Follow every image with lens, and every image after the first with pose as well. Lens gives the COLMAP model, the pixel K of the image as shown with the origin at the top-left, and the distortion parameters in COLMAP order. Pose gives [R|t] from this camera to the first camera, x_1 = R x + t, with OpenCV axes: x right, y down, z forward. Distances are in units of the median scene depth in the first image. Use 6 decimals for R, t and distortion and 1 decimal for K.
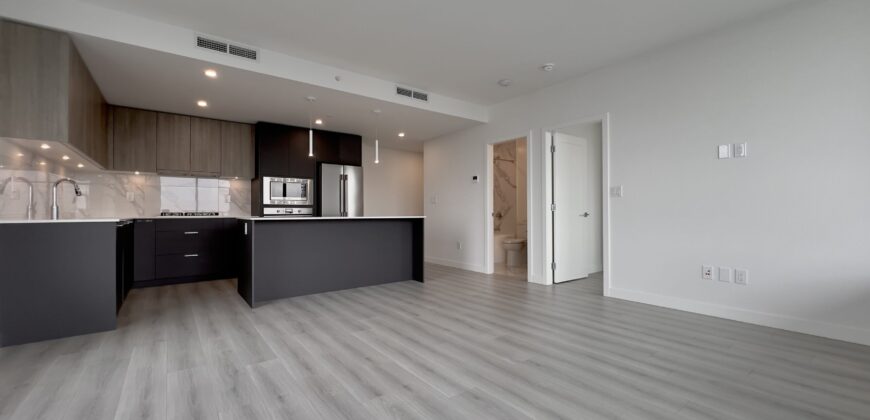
lens RADIAL K [[345.6, 0, 429.3], [0, 345.6, 211.3], [0, 0, 1]] dist [-0.004657, 0.000224]
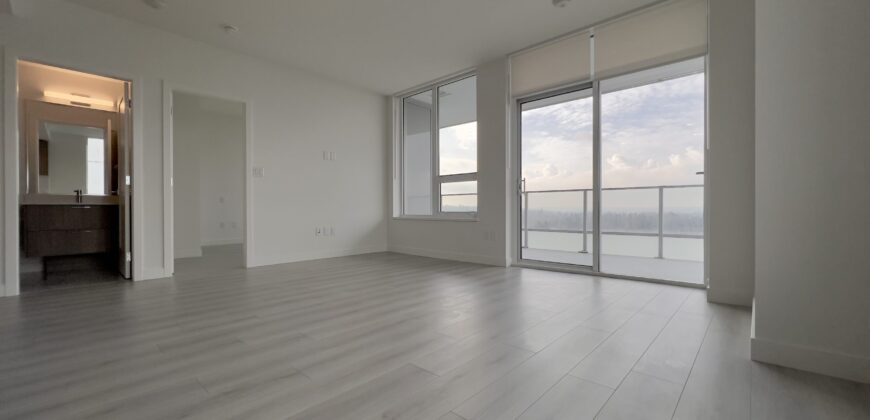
lens RADIAL K [[345.6, 0, 439.5], [0, 345.6, 207.3], [0, 0, 1]] dist [-0.004657, 0.000224]
pose [[-0.191129, 0.004097, 0.981556, -0.509453], [-0.001431, 0.999989, -0.004453, 0.046866], [-0.981564, -0.002255, -0.191121, 0.473185]]
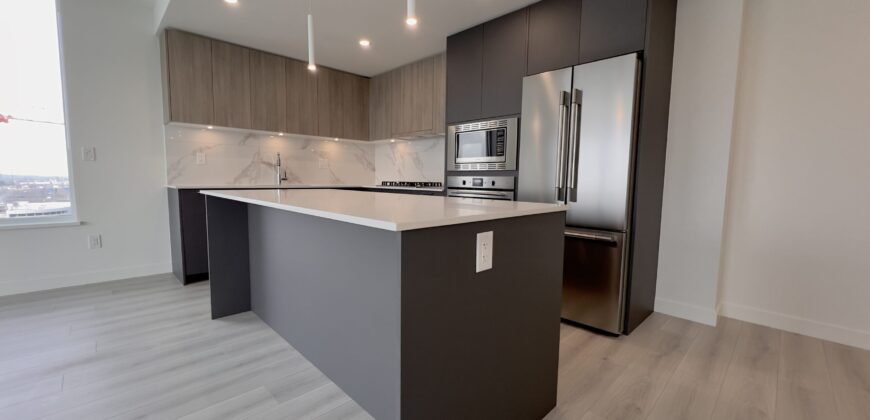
lens RADIAL K [[345.6, 0, 434.0], [0, 345.6, 211.7], [0, 0, 1]] dist [-0.004657, 0.000224]
pose [[0.135182, 0.100565, -0.985704, 0.159546], [-0.010175, 0.994924, 0.100111, -0.009140], [0.990769, -0.003504, 0.135519, 0.932975]]
